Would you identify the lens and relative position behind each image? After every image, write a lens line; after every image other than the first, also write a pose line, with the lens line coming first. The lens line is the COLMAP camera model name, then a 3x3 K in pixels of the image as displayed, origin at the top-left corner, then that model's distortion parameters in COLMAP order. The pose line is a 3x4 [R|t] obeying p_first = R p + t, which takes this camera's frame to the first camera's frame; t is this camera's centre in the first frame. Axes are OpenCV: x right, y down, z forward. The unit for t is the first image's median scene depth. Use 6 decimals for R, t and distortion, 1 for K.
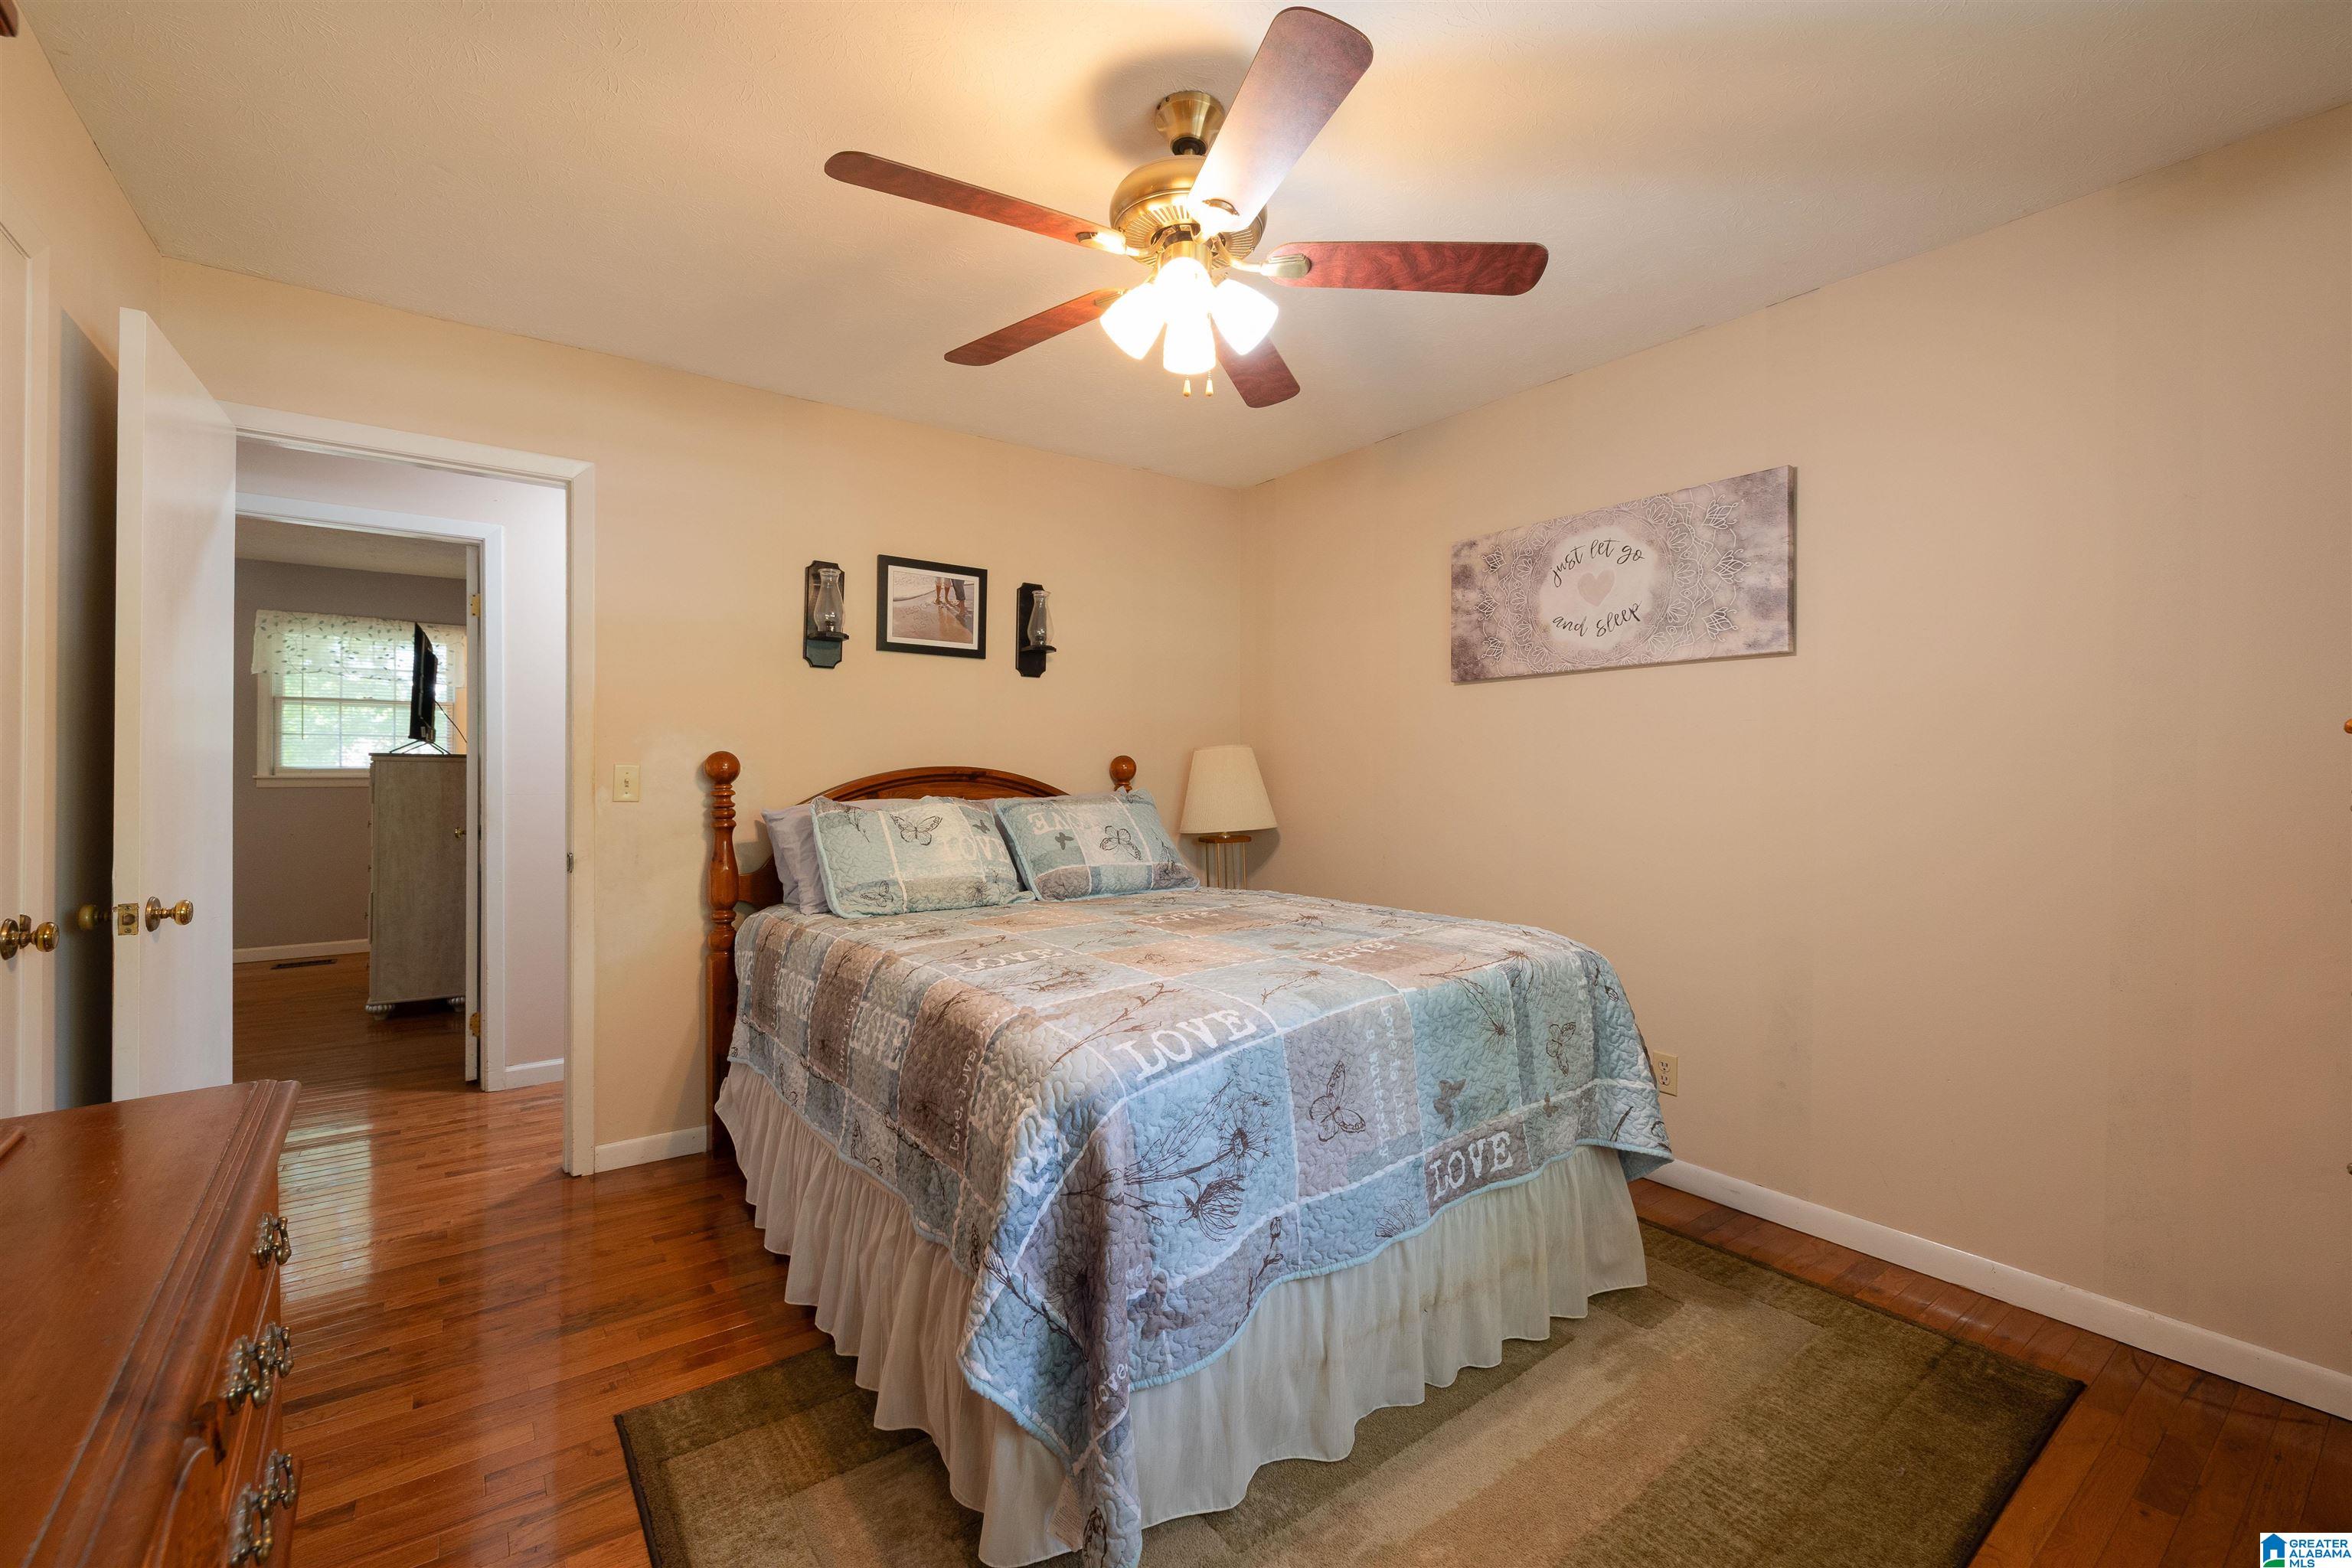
lens RADIAL K [[978.8, 0, 1171.9], [0, 978.8, 776.0], [0, 0, 1]] dist [0.000853, 0.000293]
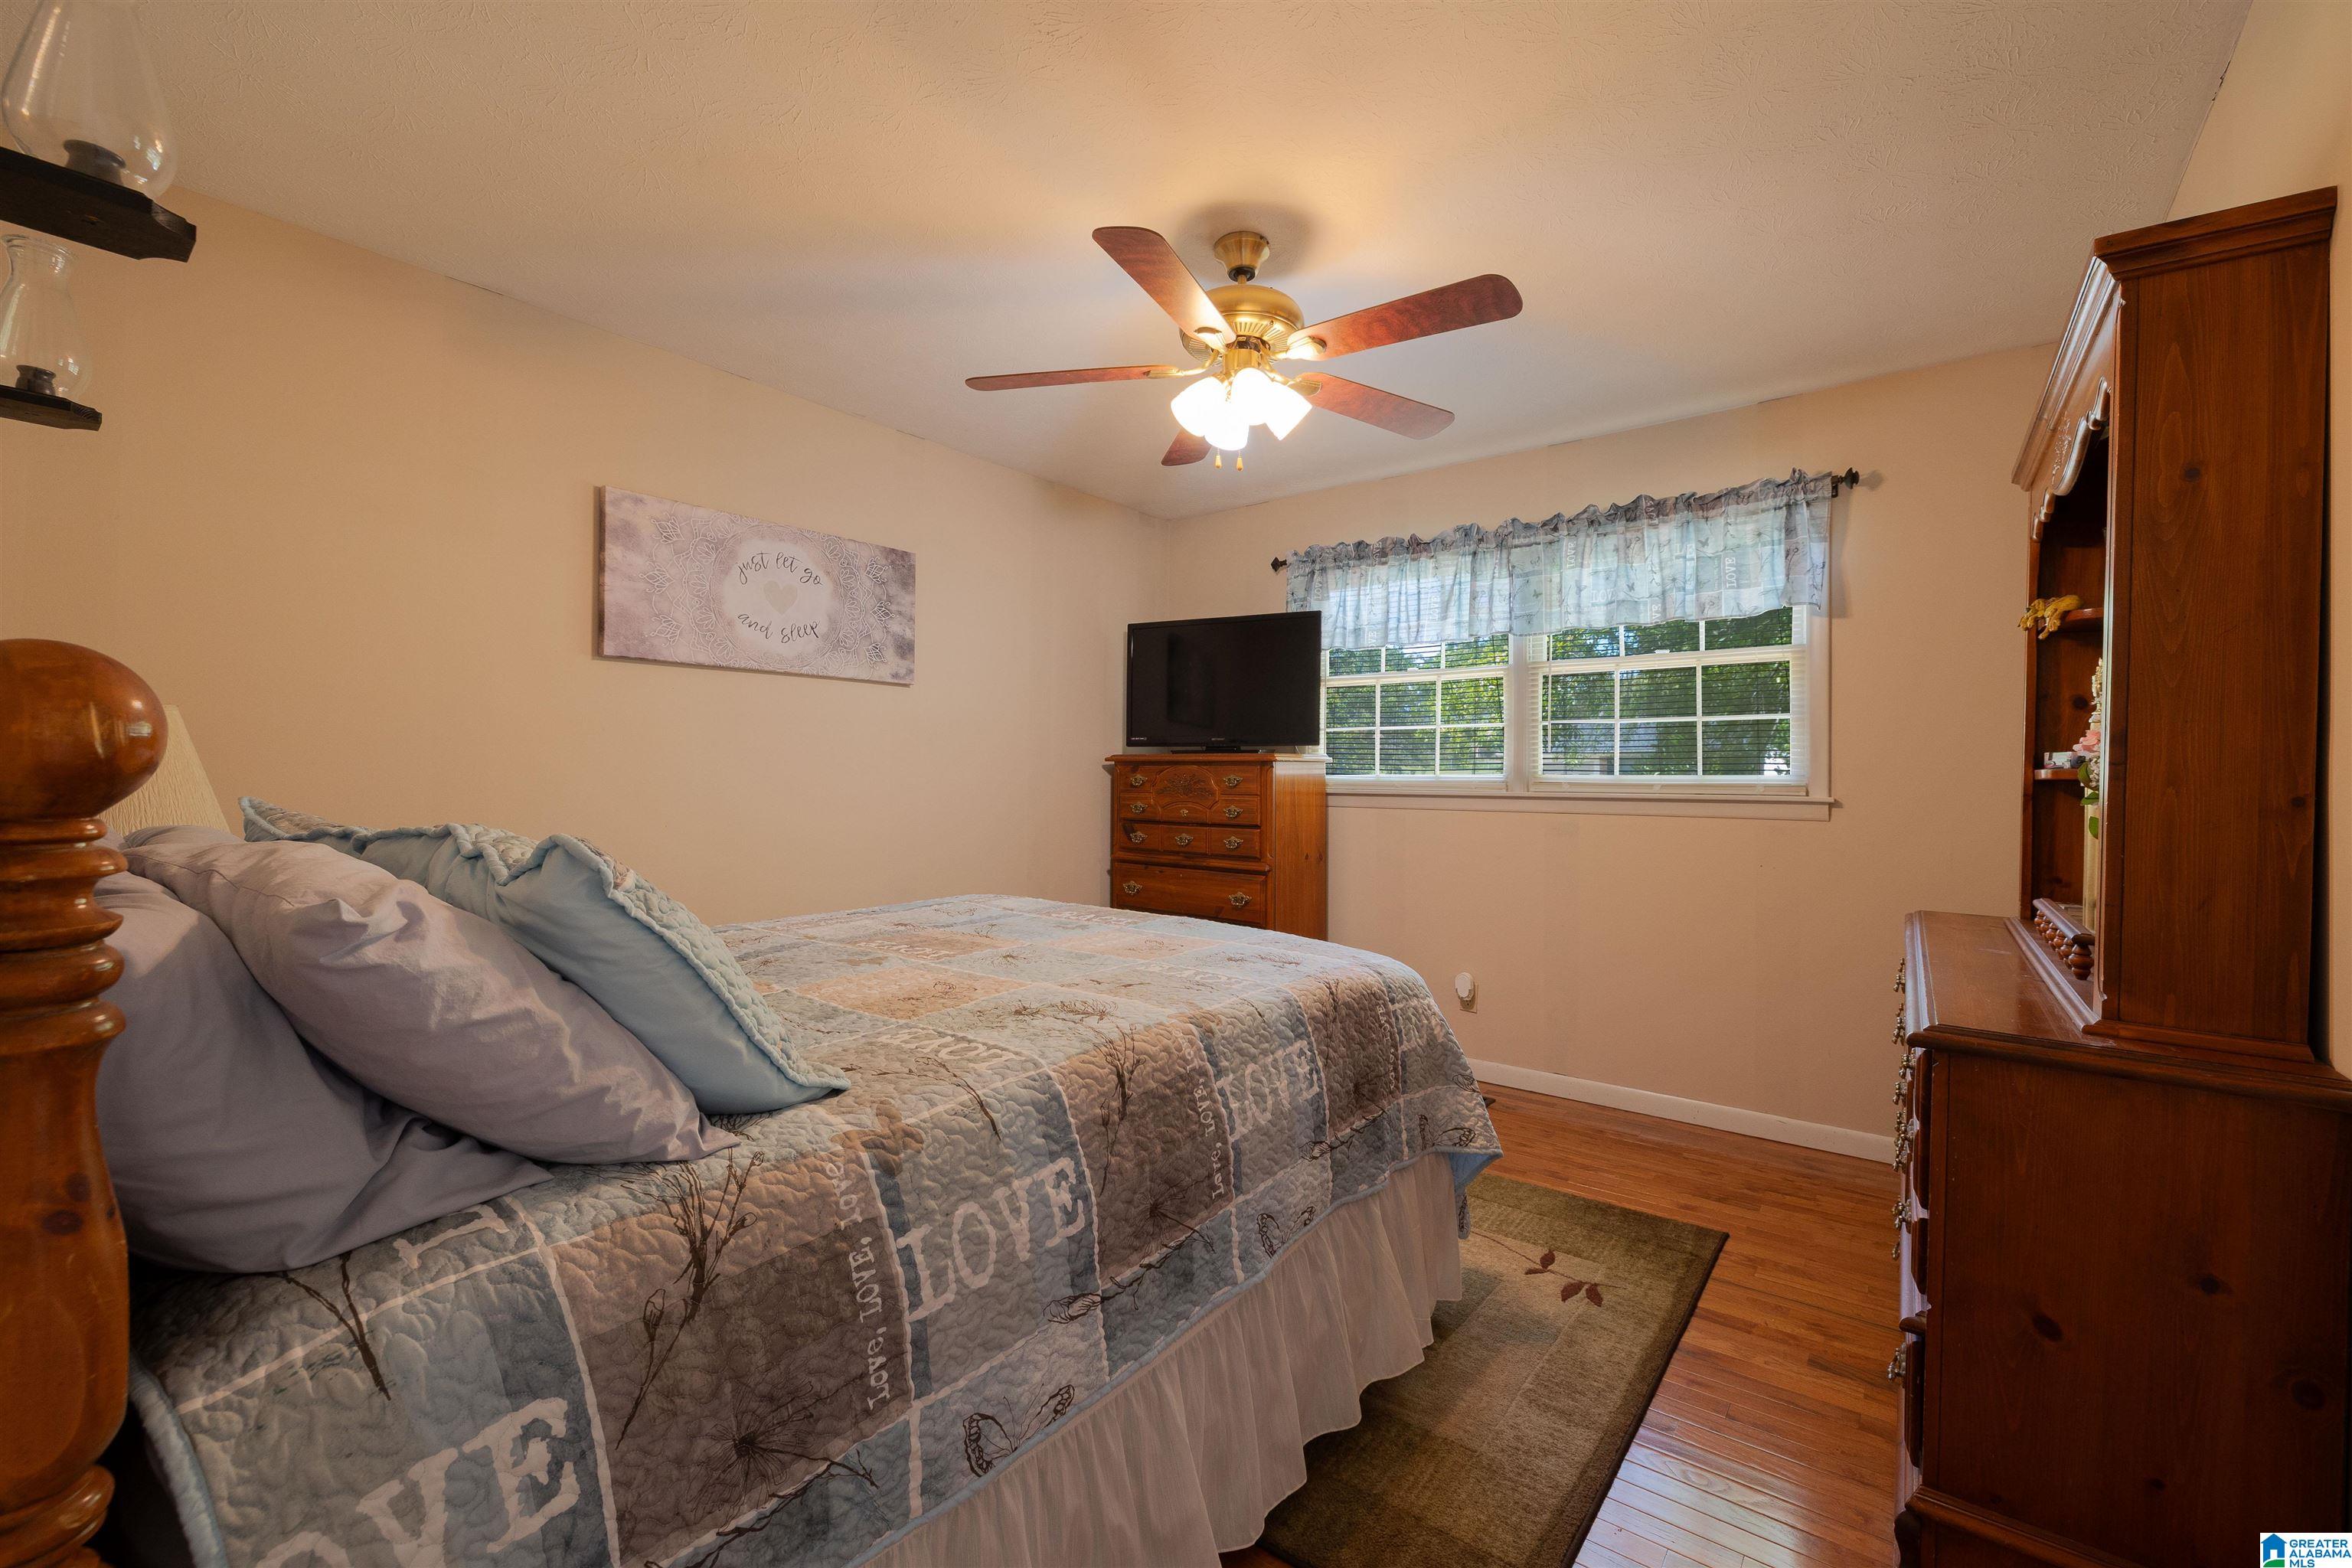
lens RADIAL K [[978.8, 0, 1171.9], [0, 978.8, 776.0], [0, 0, 1]] dist [0.000853, 0.000293]
pose [[-0.266700, -0.002304, 0.963777, -0.750477], [-0.002393, 0.999996, 0.001728, 0.001300], [-0.963777, -0.001845, -0.266704, 0.913895]]
